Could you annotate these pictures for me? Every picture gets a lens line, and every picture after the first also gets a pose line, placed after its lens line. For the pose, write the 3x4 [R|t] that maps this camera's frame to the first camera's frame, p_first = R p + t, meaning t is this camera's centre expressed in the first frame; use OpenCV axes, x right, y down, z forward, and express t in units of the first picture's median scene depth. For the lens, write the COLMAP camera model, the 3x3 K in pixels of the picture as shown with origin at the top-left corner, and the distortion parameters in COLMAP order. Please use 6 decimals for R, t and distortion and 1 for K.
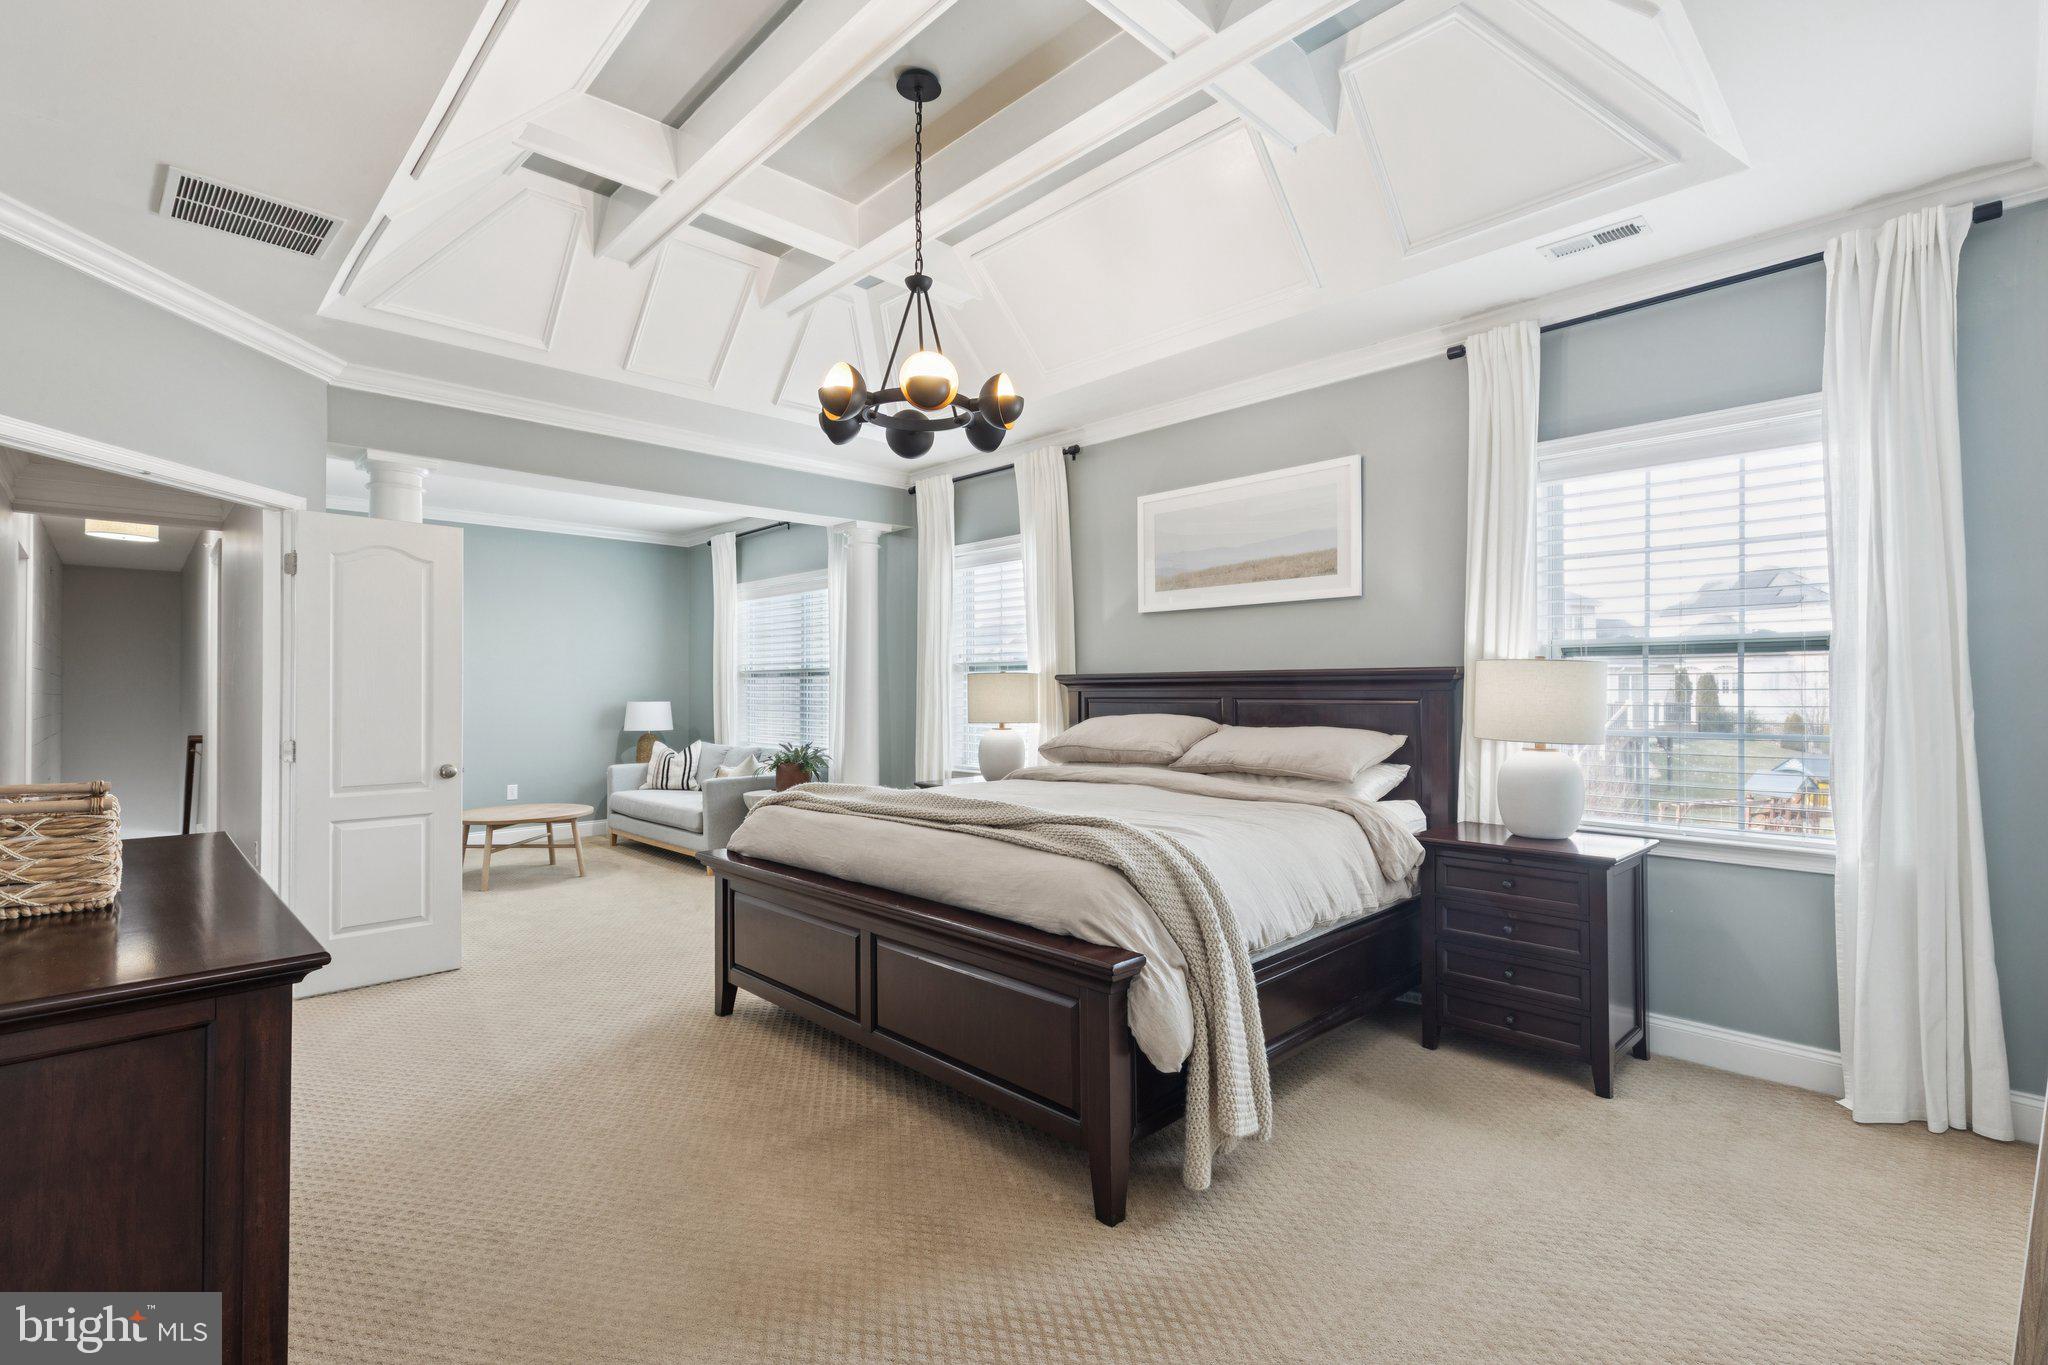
lens RADIAL K [[930.0, 0, 1023.7], [0, 930.0, 678.4], [0, 0, 1]] dist [0.002210, -0.000321]
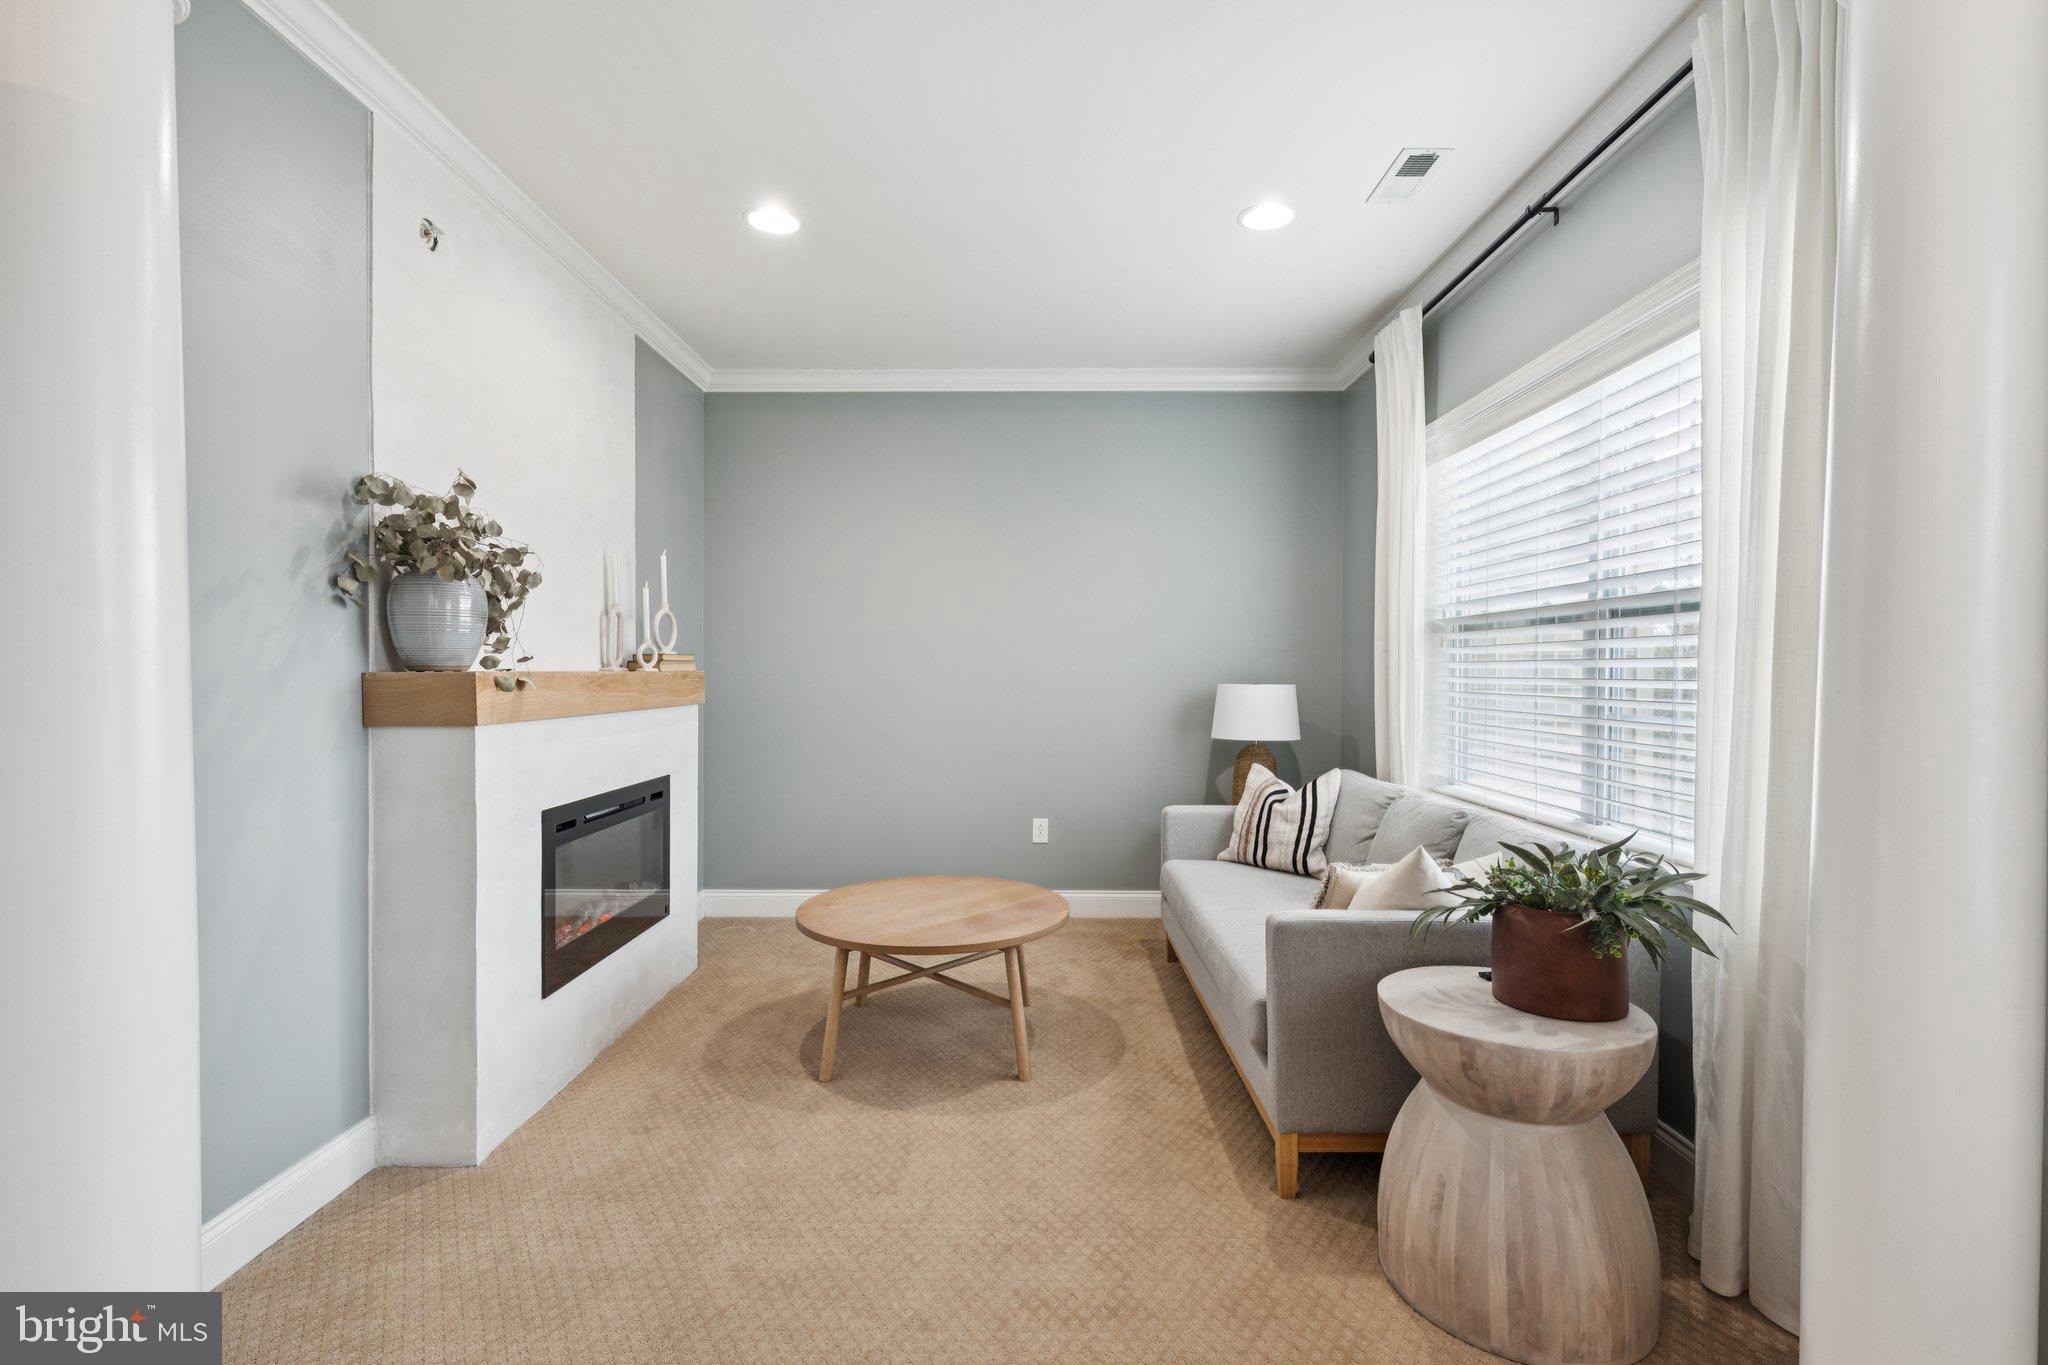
lens RADIAL K [[930.0, 0, 1020.0], [0, 930.0, 681.3], [0, 0, 1]] dist [0.002210, -0.000321]
pose [[0.713470, 0.011613, -0.700589, -0.137850], [0.001002, 0.999845, 0.017594, 0.014662], [0.700685, -0.013255, 0.713348, 0.565684]]
